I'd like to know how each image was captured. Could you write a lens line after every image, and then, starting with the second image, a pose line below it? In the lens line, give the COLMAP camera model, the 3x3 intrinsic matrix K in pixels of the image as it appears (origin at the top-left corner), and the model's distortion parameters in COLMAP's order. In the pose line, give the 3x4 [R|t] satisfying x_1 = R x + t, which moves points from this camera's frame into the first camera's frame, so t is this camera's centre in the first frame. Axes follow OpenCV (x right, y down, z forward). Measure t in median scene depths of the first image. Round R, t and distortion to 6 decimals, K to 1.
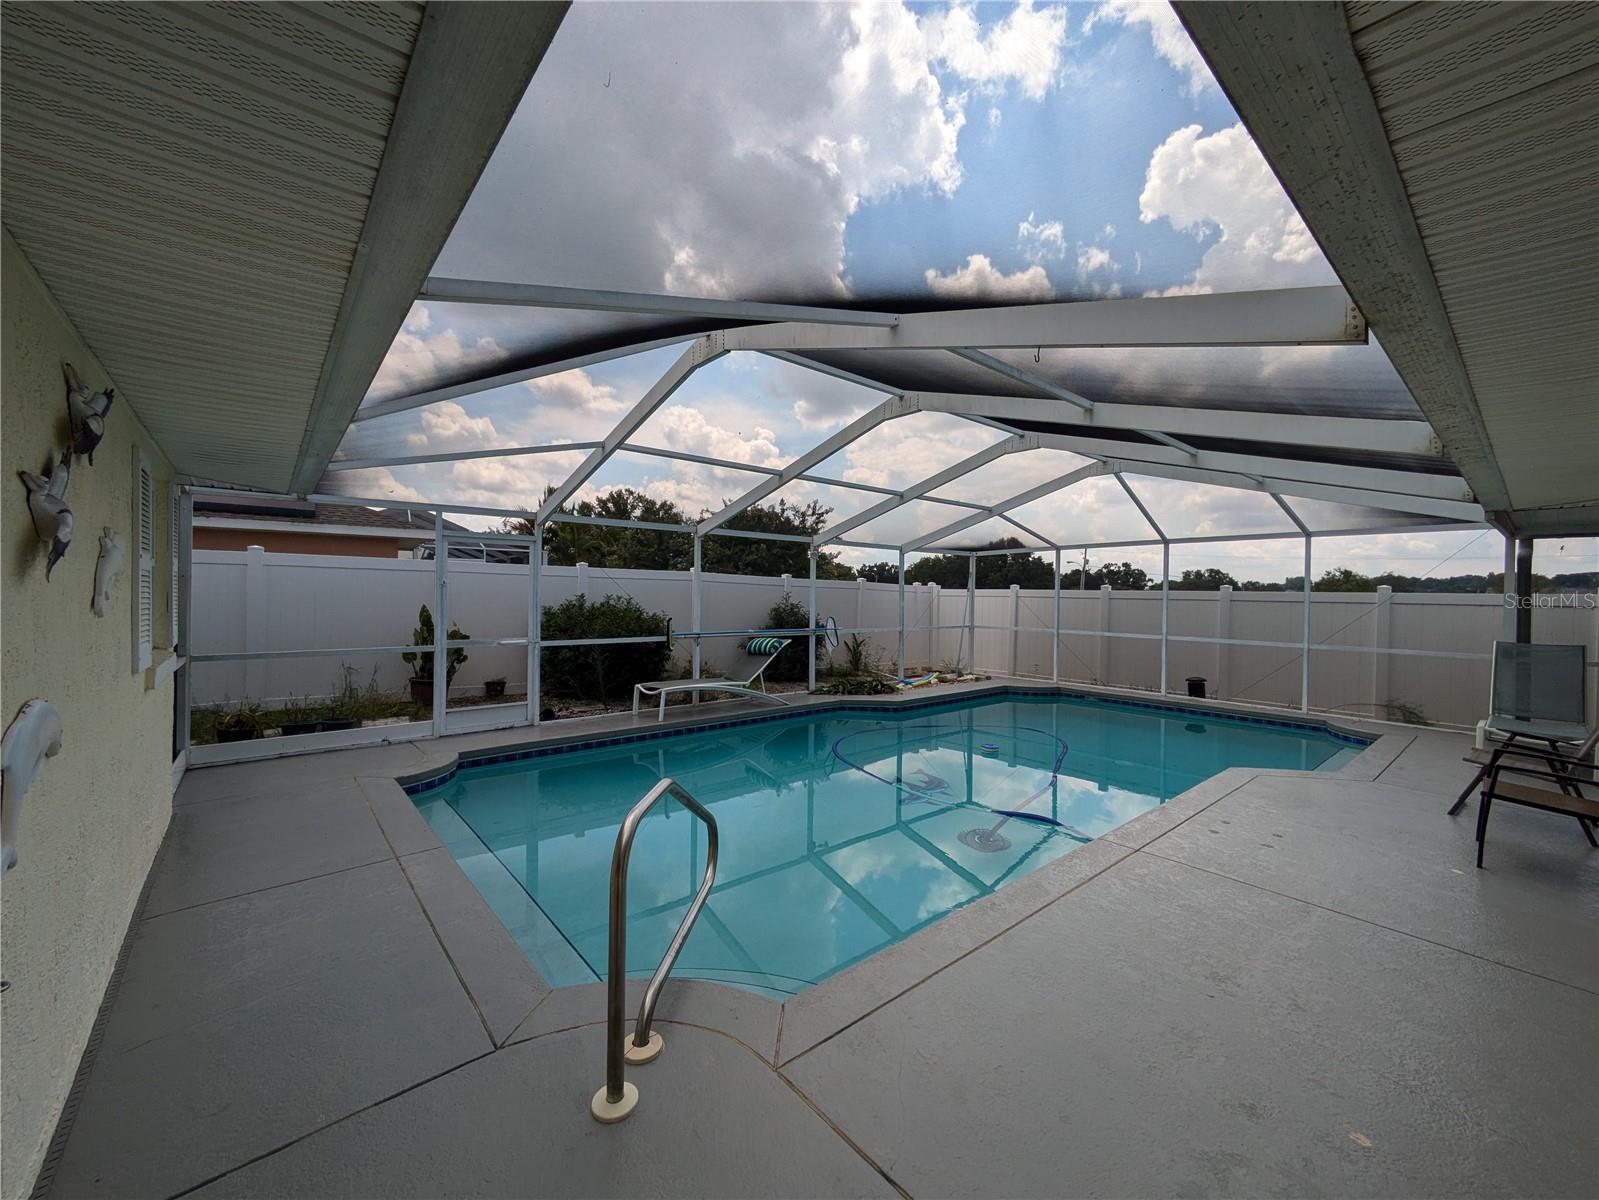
lens RADIAL K [[632.7, 0, 795.3], [0, 632.7, 598.5], [0, 0, 1]] dist [-0.002785, 0.002554]
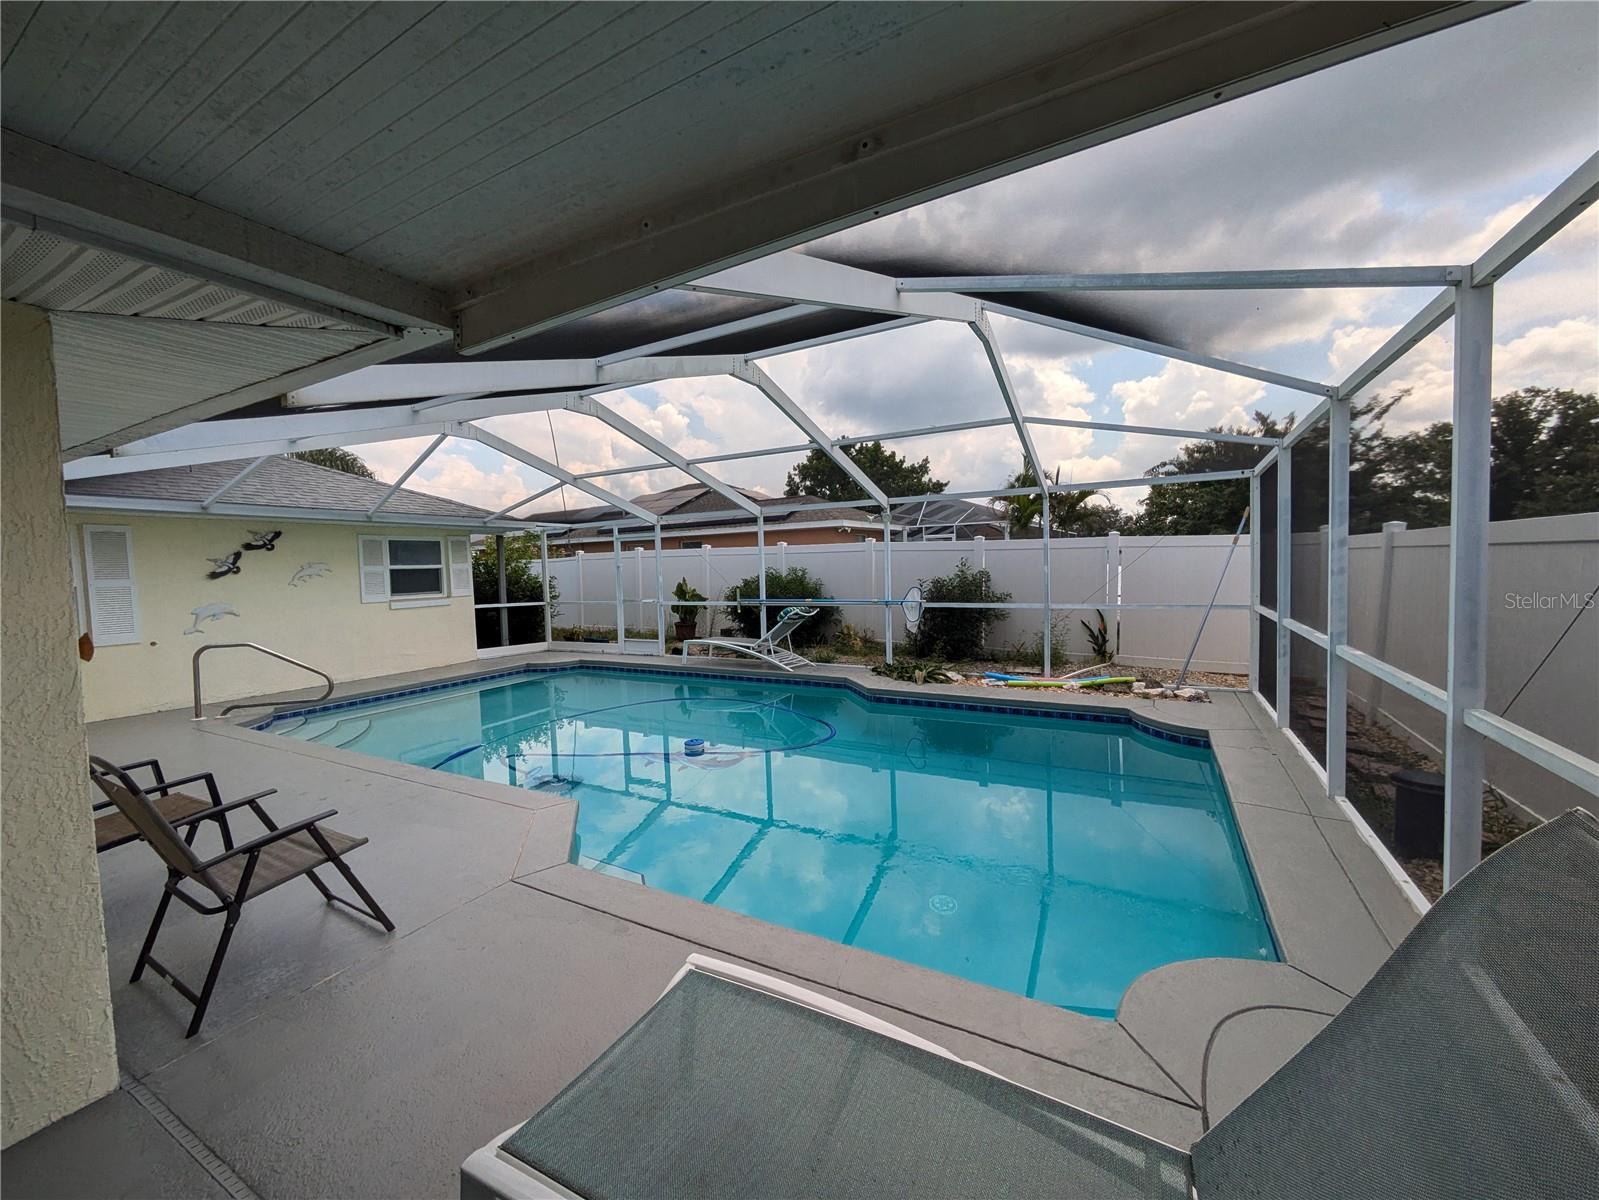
lens RADIAL K [[632.7, 0, 799.7], [0, 632.7, 598.7], [0, 0, 1]] dist [-0.002785, 0.002554]
pose [[0.359216, 0.020970, -0.933019, 0.972218], [0.026663, 0.999109, 0.032721, 0.022176], [0.932874, -0.036631, 0.358336, 0.781396]]
